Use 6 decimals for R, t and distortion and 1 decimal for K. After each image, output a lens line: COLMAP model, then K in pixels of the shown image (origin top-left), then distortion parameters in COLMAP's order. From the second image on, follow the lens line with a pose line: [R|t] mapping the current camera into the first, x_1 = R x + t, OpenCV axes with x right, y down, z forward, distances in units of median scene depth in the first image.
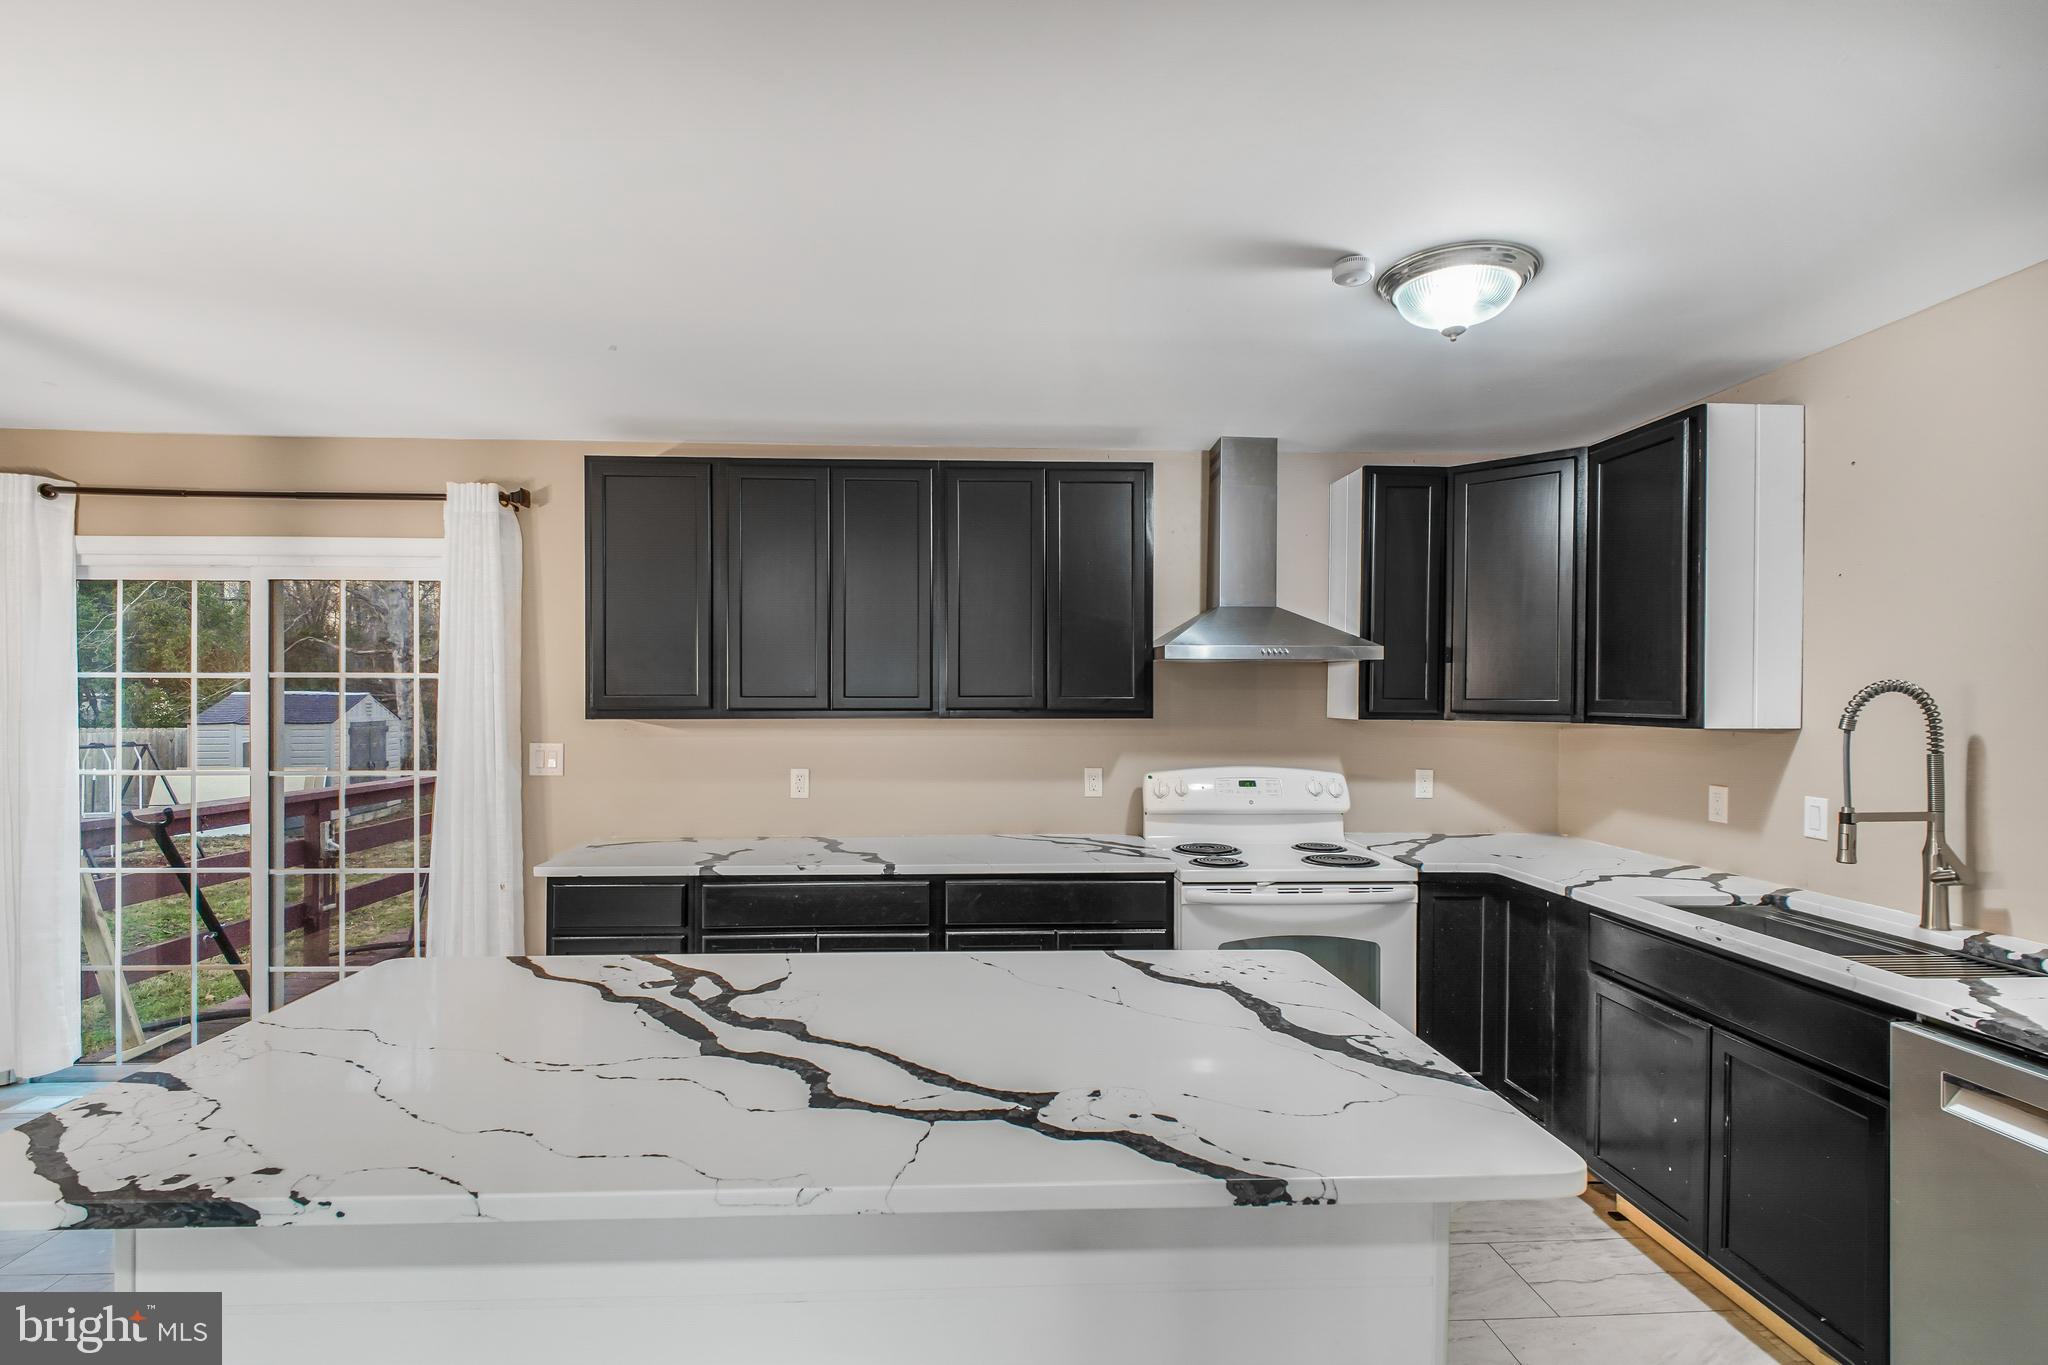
lens RADIAL K [[943.8, 0, 1016.5], [0, 943.8, 701.5], [0, 0, 1]] dist [0.002715, -0.000187]
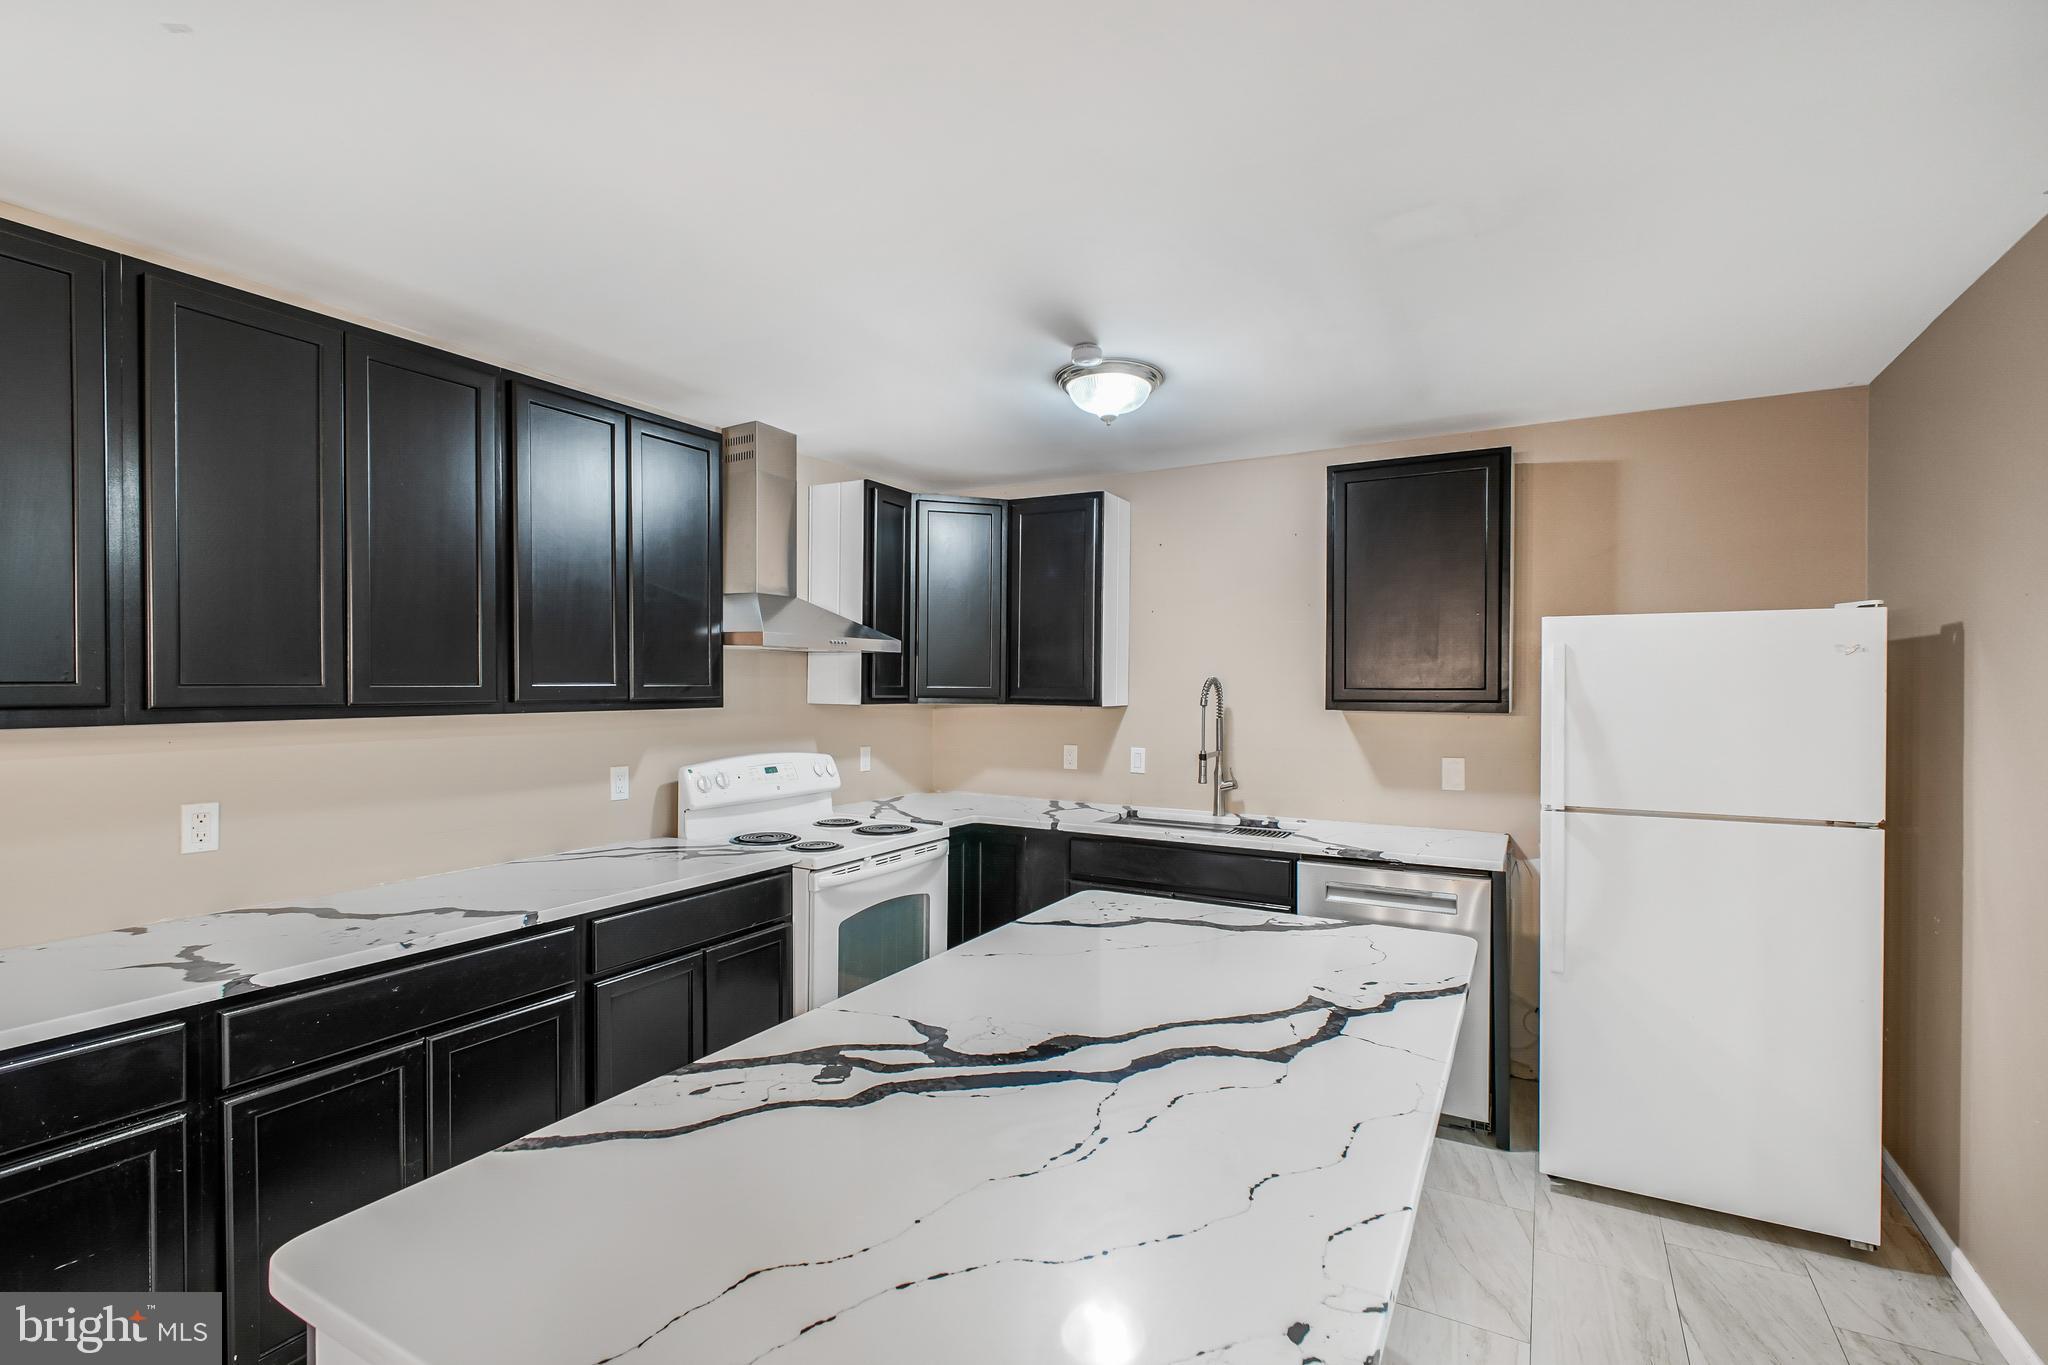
lens RADIAL K [[930.6, 0, 1033.5], [0, 930.6, 690.2], [0, 0, 1]] dist [0.001673, 0.000023]
pose [[0.534924, -0.005589, 0.844882, -0.539590], [0.000256, 0.999979, 0.006453, -0.005656], [-0.844900, -0.003236, 0.534914, 0.279093]]
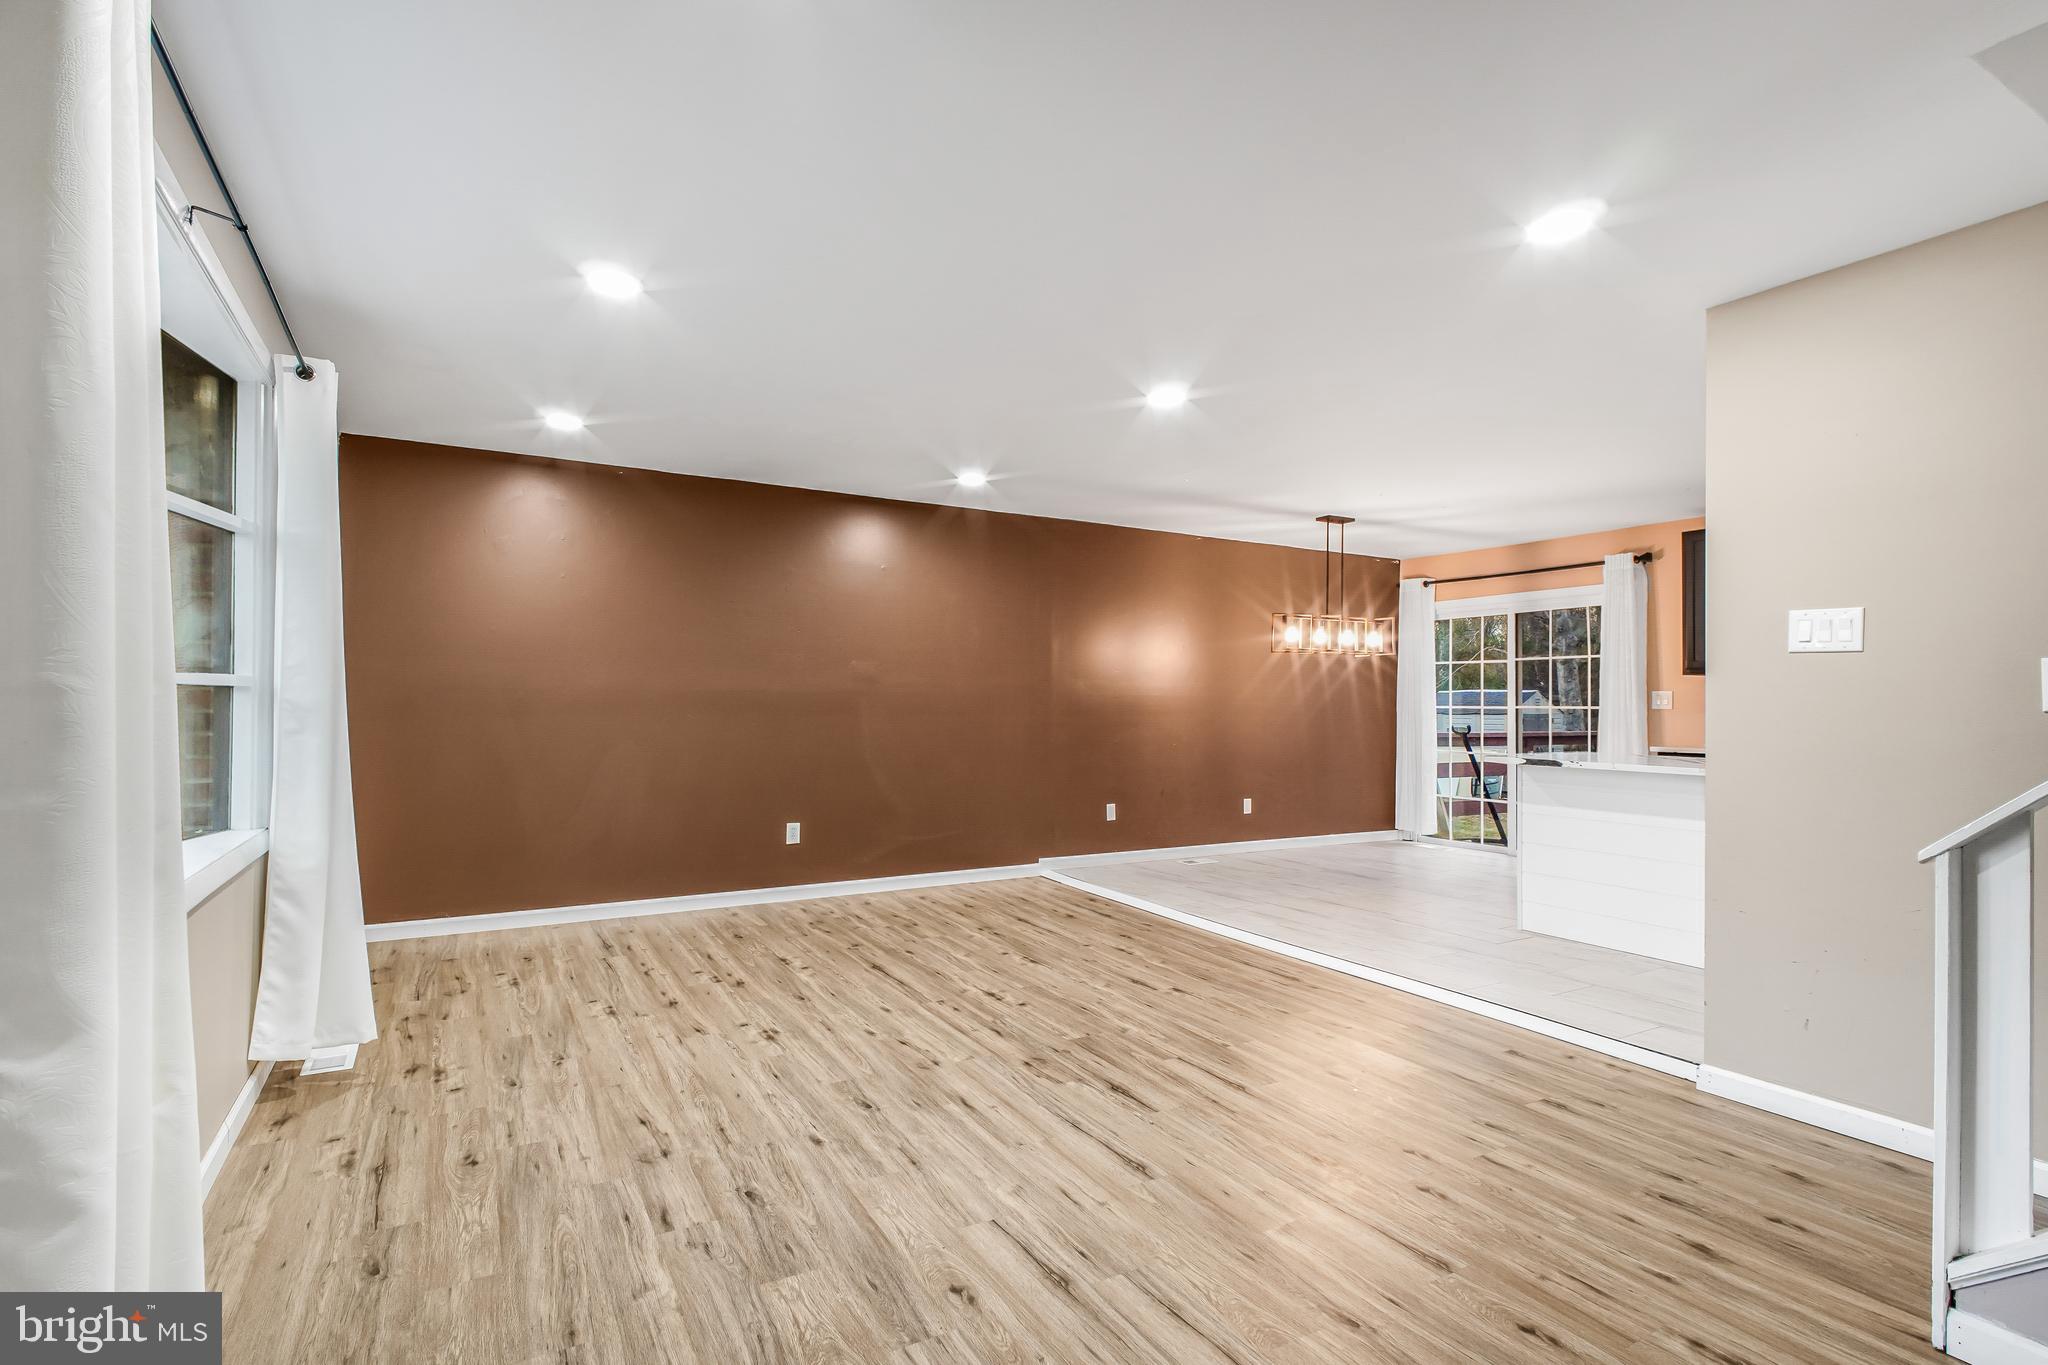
lens RADIAL K [[1023.4, 0, 941.2], [0, 1023.4, 698.4], [0, 0, 1]] dist [0.009097, -0.000643]
pose [[0.445687, -0.011401, -0.895116, 0.729486], [-0.007501, 0.999836, -0.016470, 0.114010], [0.895157, 0.014054, 0.445529, -1.250820]]
